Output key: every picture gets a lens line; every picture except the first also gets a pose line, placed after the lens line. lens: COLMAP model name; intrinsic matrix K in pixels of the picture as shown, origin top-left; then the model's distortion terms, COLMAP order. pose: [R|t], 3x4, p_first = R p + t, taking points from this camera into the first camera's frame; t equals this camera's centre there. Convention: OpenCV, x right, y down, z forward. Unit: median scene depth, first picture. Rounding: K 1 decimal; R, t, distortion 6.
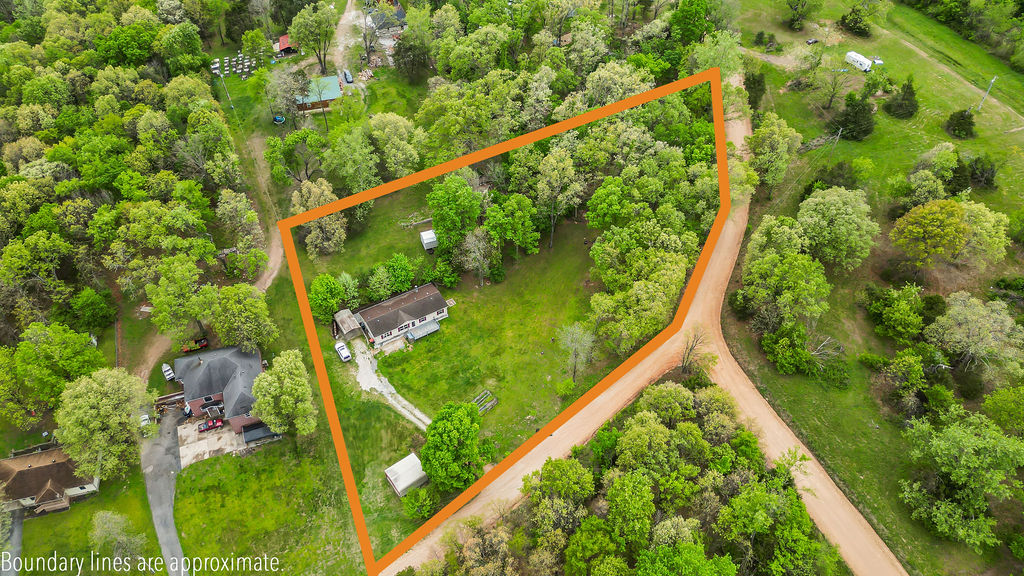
lens RADIAL K [[742.4, 0, 517.2], [0, 742.4, 285.3], [0, 0, 1]] dist [0.041216, -0.004088]
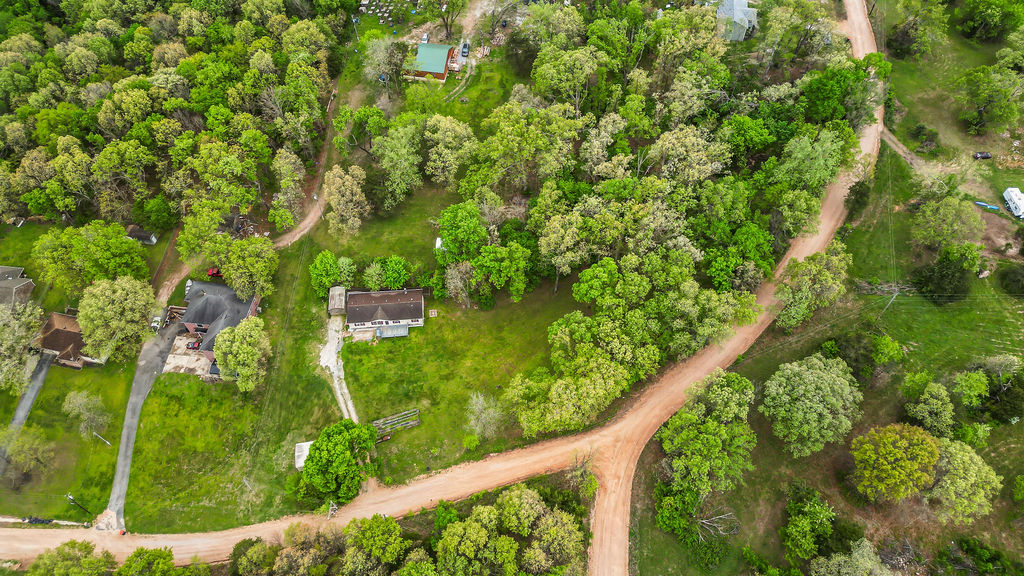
lens RADIAL K [[742.4, 0, 517.2], [0, 742.4, 285.3], [0, 0, 1]] dist [0.041216, -0.004088]
pose [[0.888521, 0.368580, -0.273276, 0.315499], [-0.318324, 0.924110, 0.211401, -0.297844], [0.330455, -0.100844, 0.938419, 0.049108]]
